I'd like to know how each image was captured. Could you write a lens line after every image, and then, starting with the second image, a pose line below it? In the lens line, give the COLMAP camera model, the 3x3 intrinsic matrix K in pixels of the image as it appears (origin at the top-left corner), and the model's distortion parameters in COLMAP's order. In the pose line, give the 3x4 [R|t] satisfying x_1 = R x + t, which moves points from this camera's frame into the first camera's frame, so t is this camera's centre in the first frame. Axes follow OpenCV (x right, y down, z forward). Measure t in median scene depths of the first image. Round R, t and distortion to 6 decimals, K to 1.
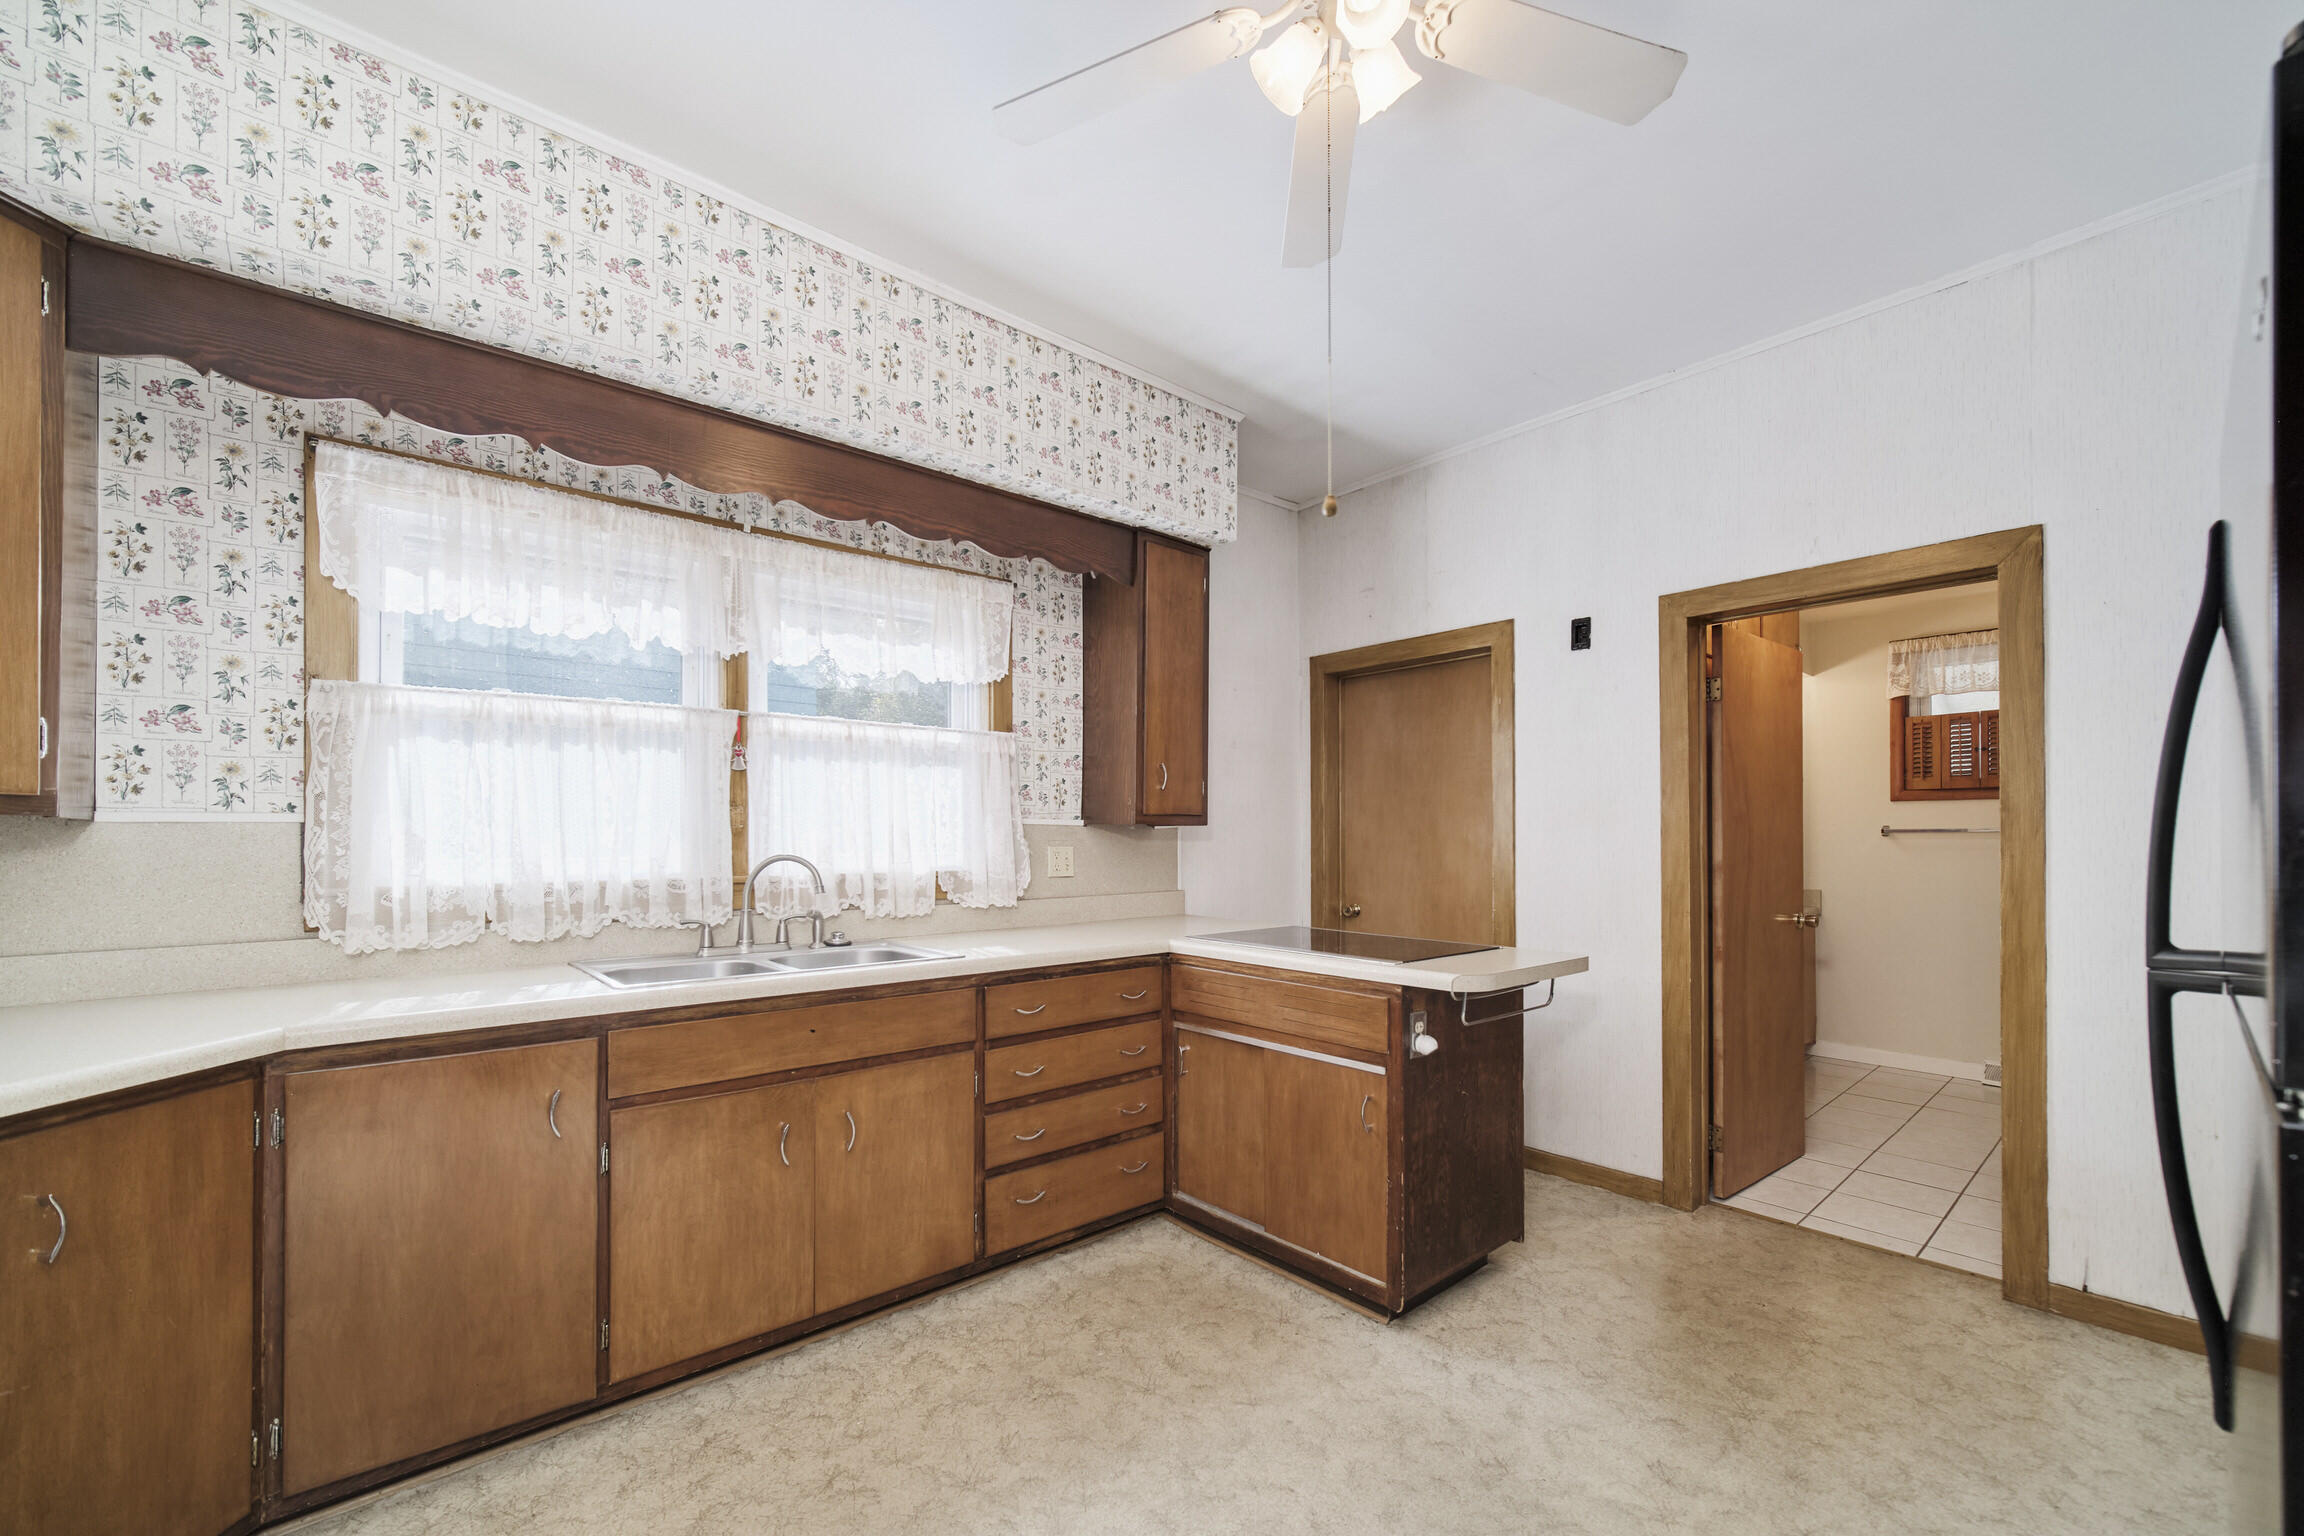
lens RADIAL K [[941.3, 0, 1146.5], [0, 941.3, 842.1], [0, 0, 1]] dist [-0.001451, -0.000039]
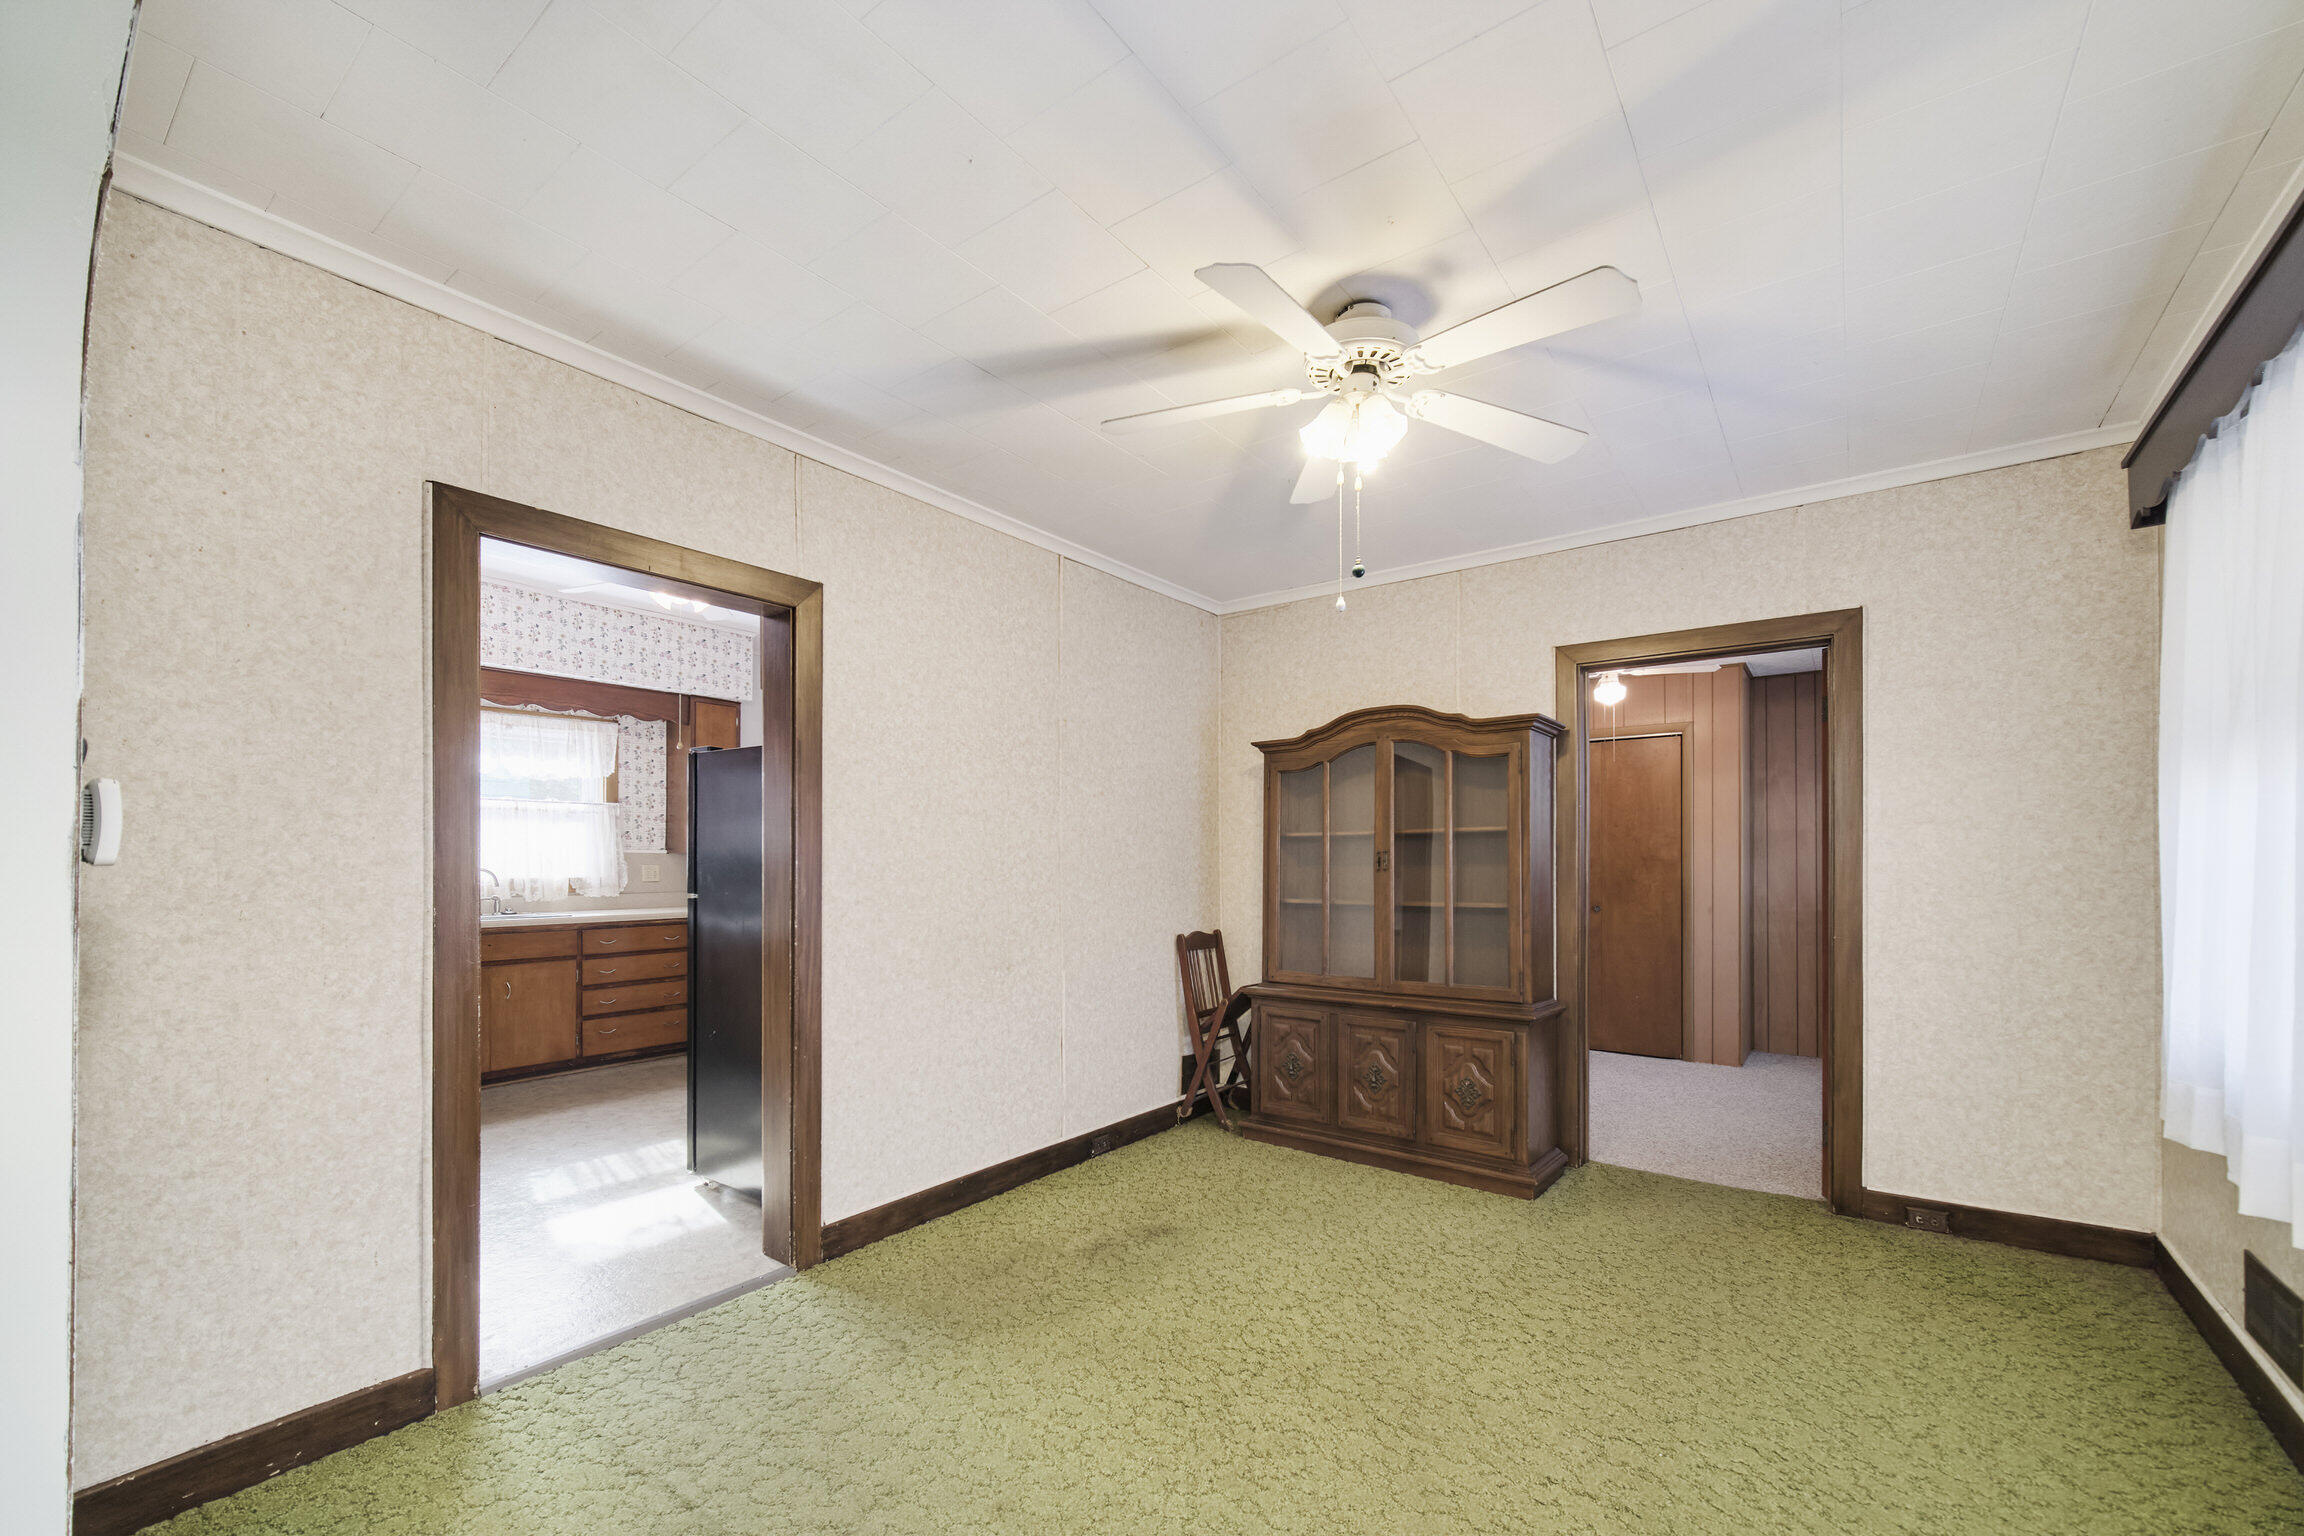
lens RADIAL K [[950.1, 0, 1116.0], [0, 950.1, 855.8], [0, 0, 1]] dist [0.000461, 0.000053]
pose [[0.978691, -0.002797, 0.205321, 0.467420], [0.004782, 0.999946, -0.009173, 0.009064], [-0.205284, 0.009959, 0.978652, -1.113179]]
